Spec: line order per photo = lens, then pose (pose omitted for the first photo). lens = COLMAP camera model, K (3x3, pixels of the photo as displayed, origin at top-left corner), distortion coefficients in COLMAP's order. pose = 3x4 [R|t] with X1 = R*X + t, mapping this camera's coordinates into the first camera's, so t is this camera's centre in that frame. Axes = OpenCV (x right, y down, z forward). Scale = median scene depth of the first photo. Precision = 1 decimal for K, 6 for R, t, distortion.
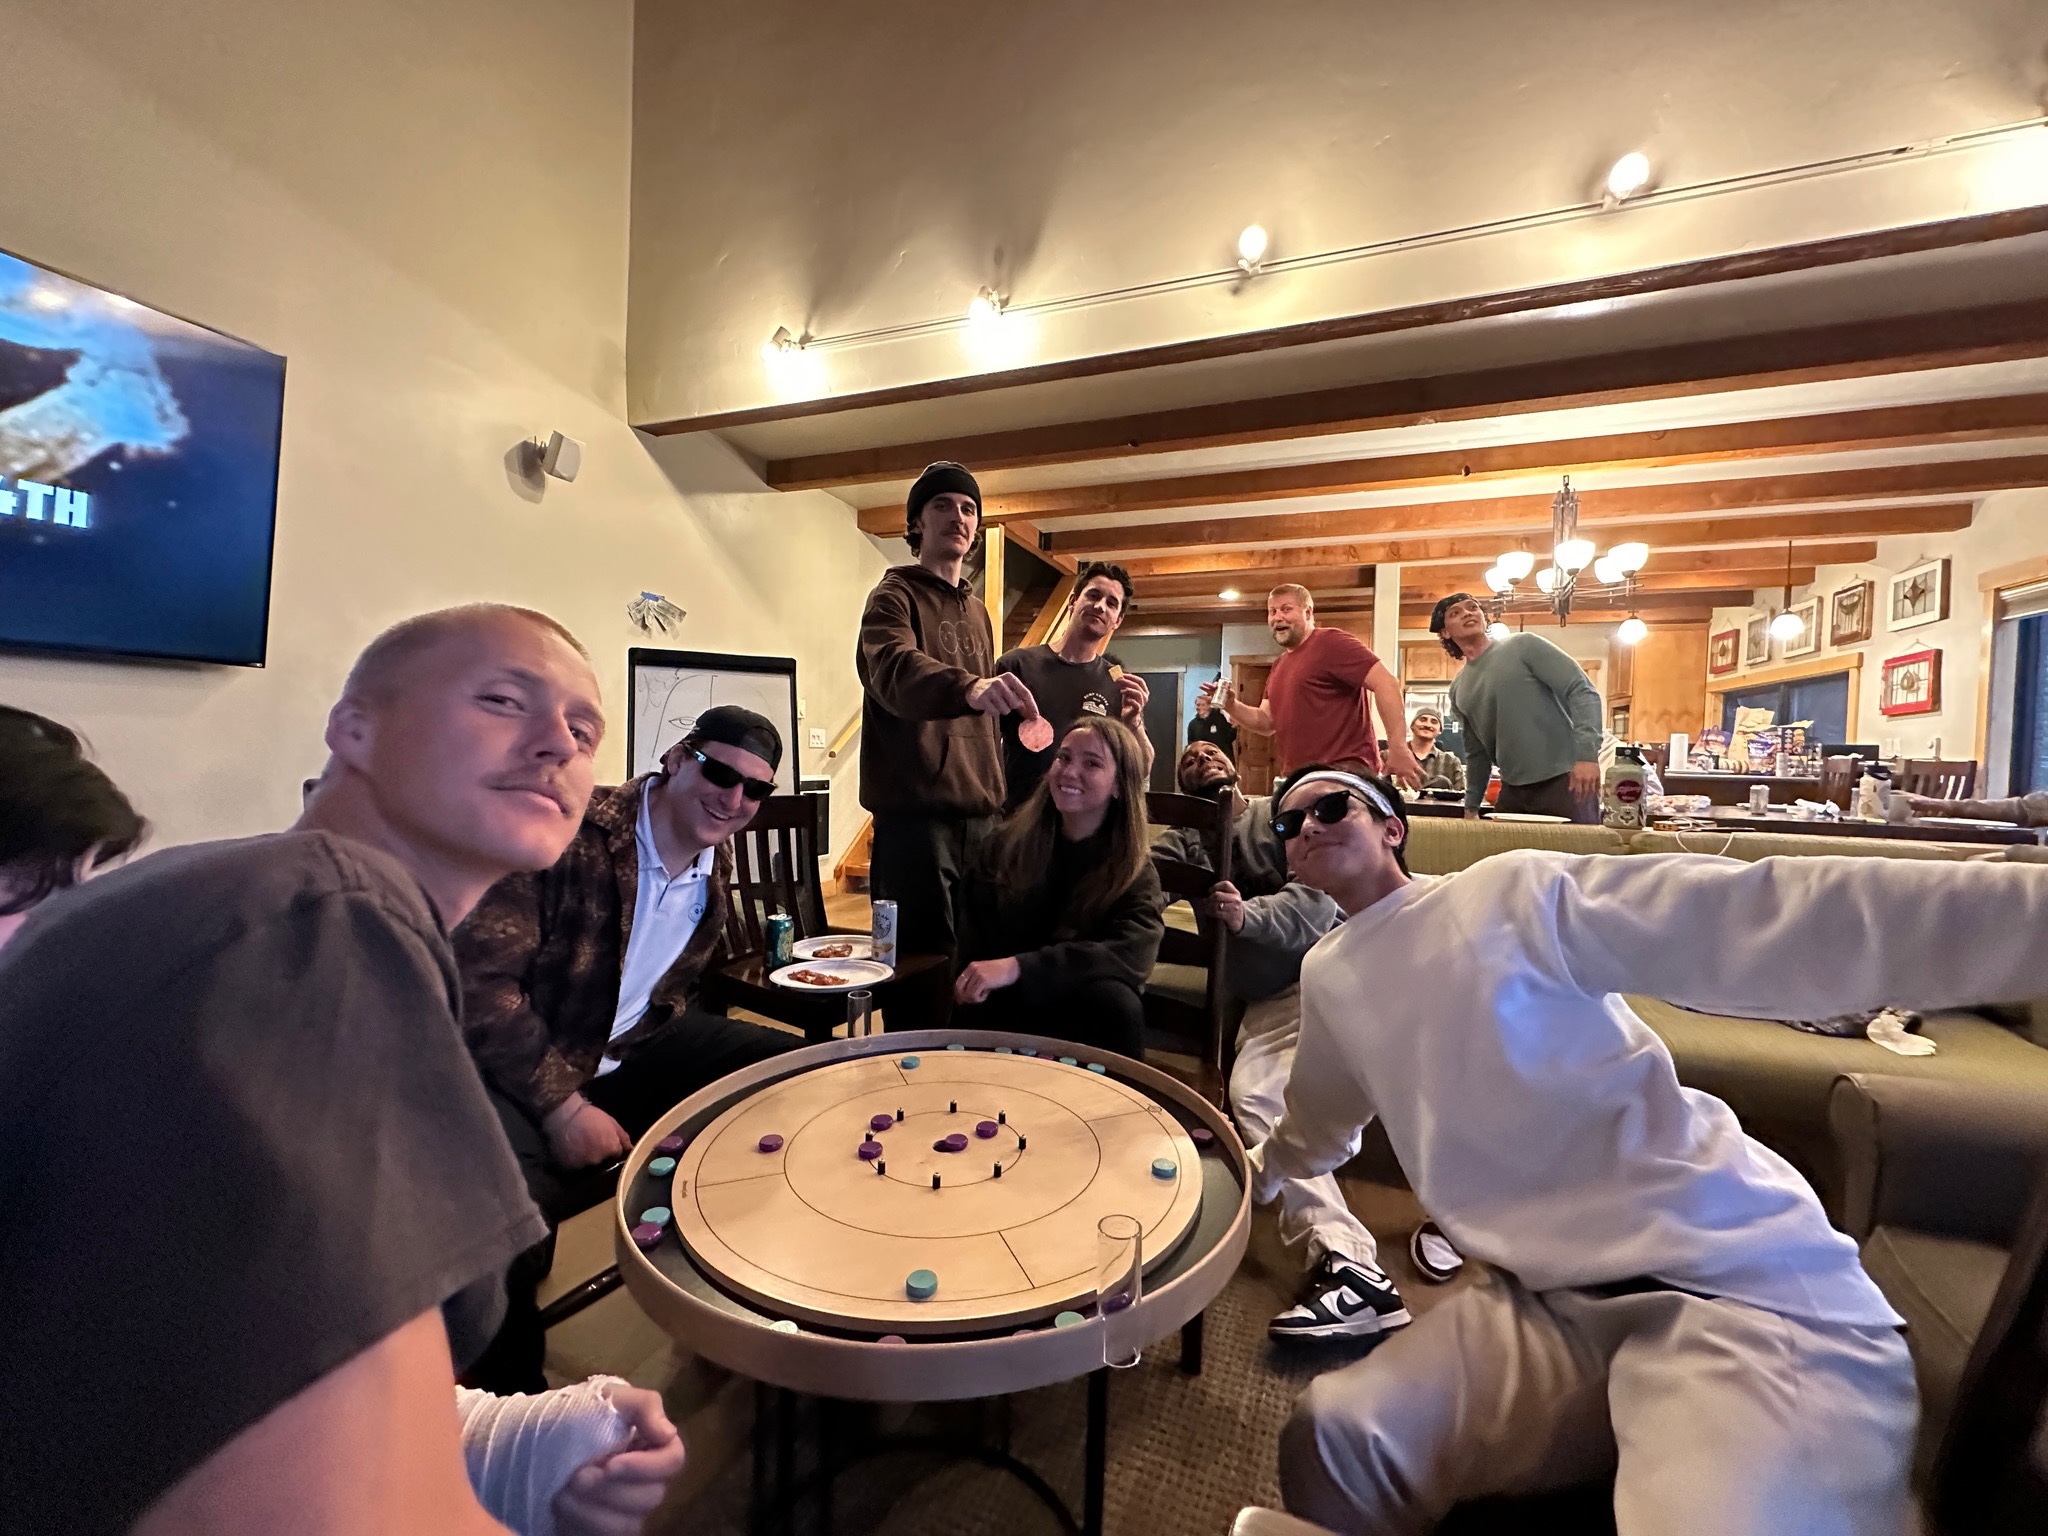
lens RADIAL K [[816.5, 0, 1037.7], [0, 816.5, 764.7], [0, 0, 1]] dist [-0.000474, 0.000347]
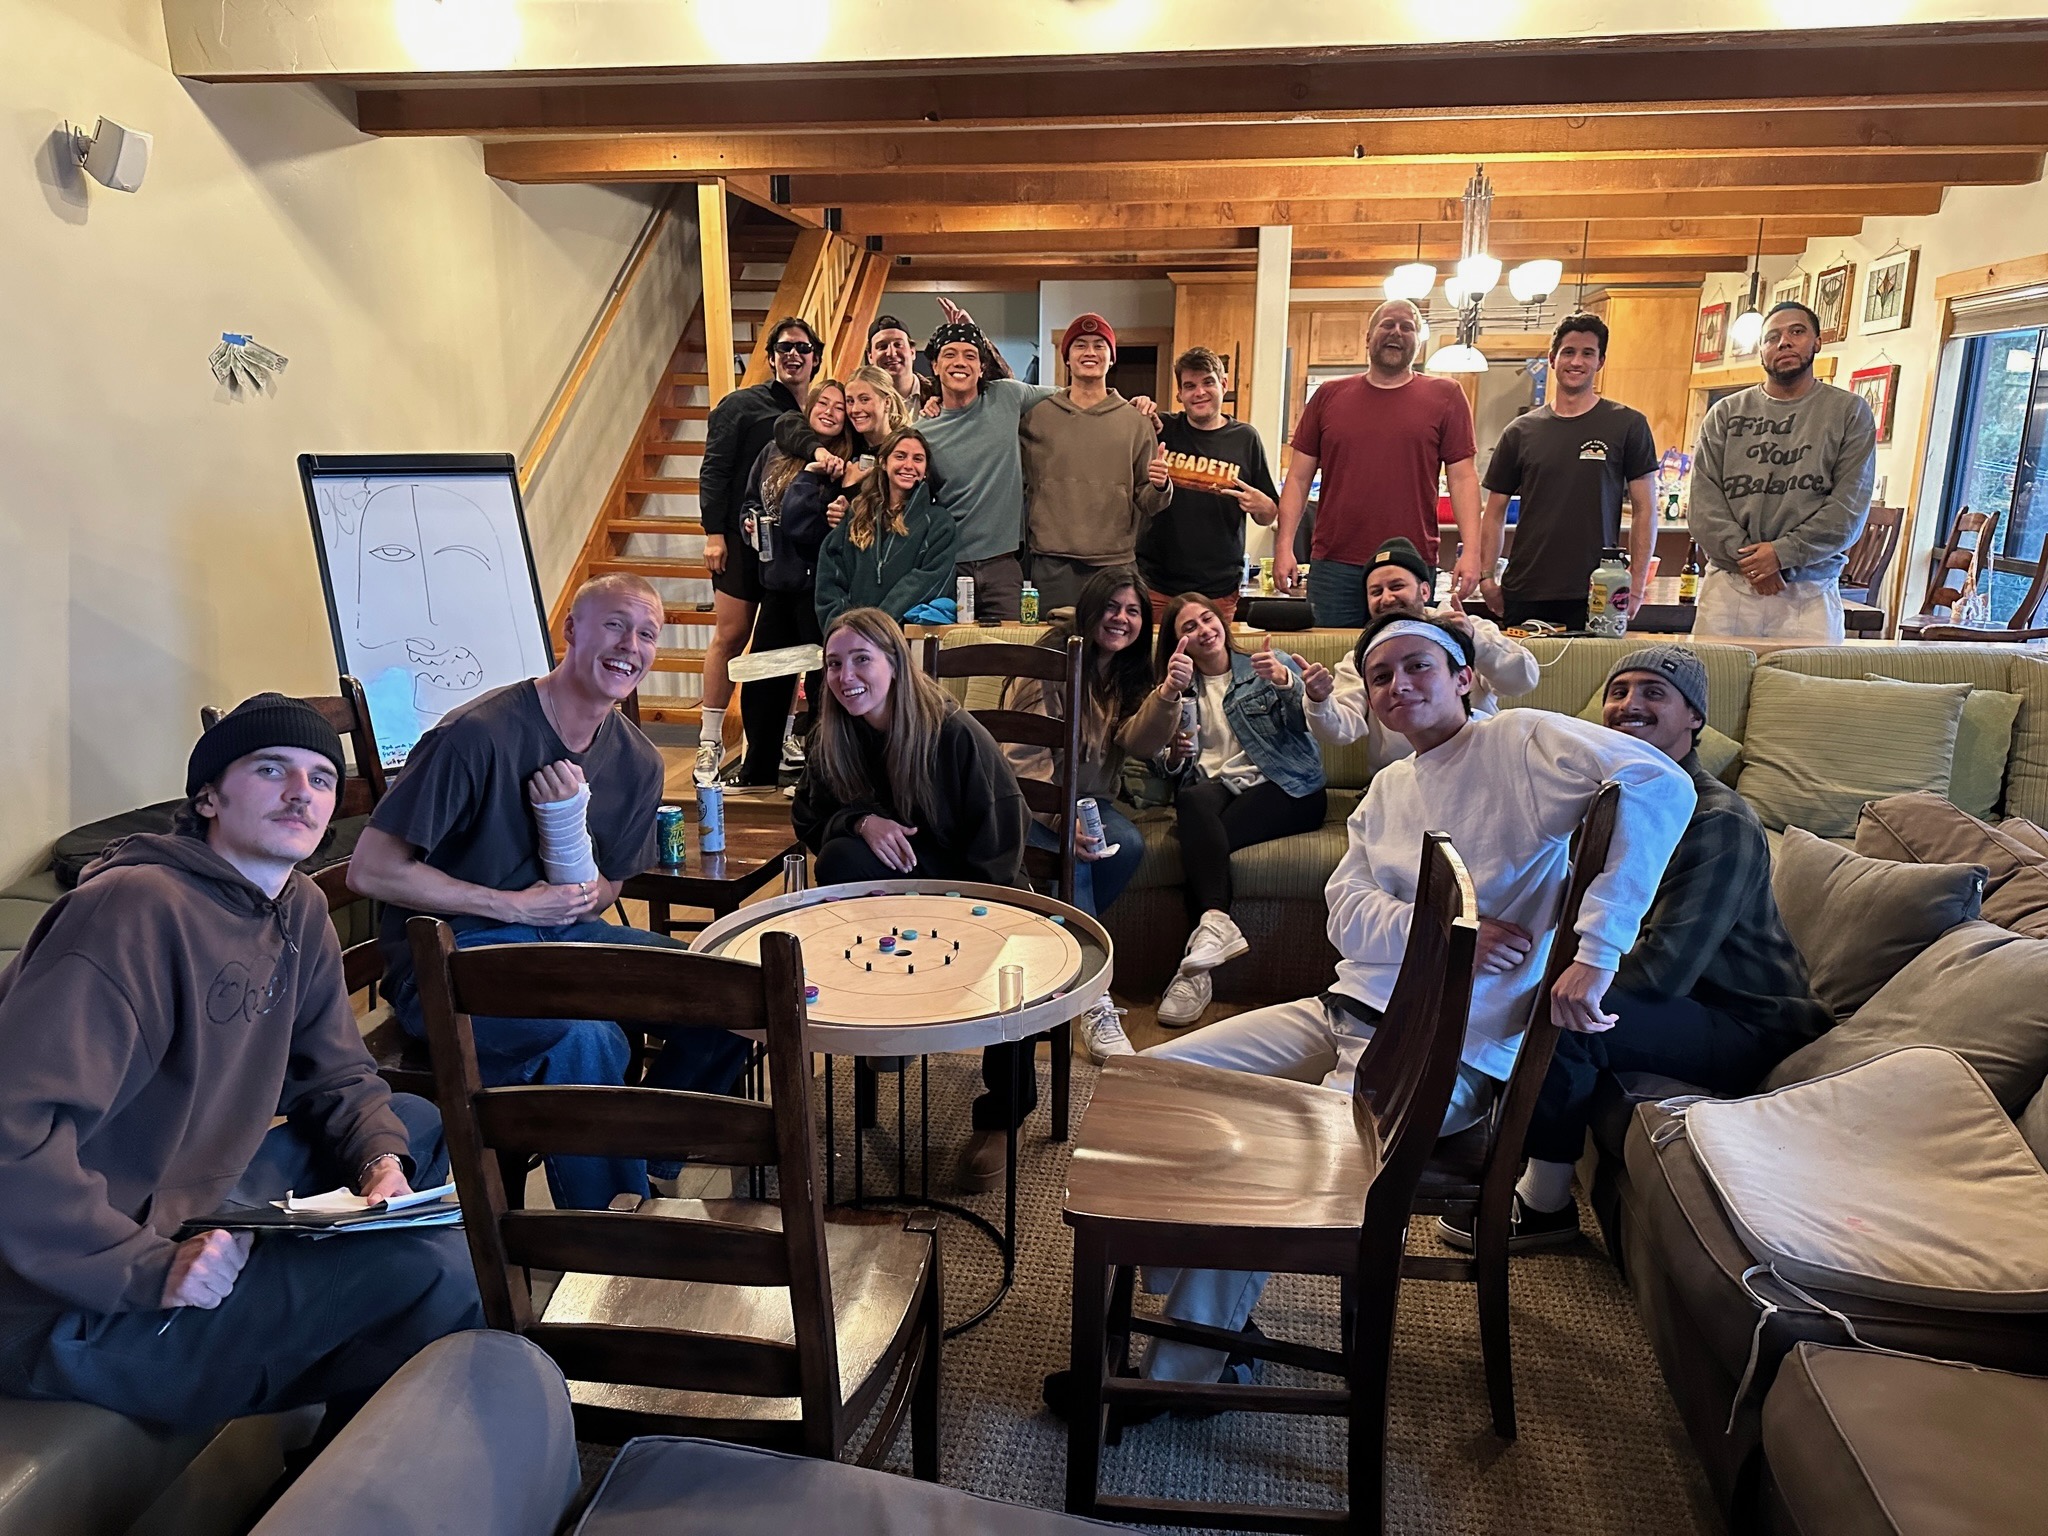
lens RADIAL K [[1441.0, 0, 1020.4], [0, 1441.0, 779.8], [0, 0, 1]] dist [-0.019188, -0.005359]
pose [[0.976668, -0.070443, 0.202871, -0.078717], [0.024253, 0.974808, 0.221724, -0.072896], [-0.213379, -0.211631, 0.953772, -0.266856]]
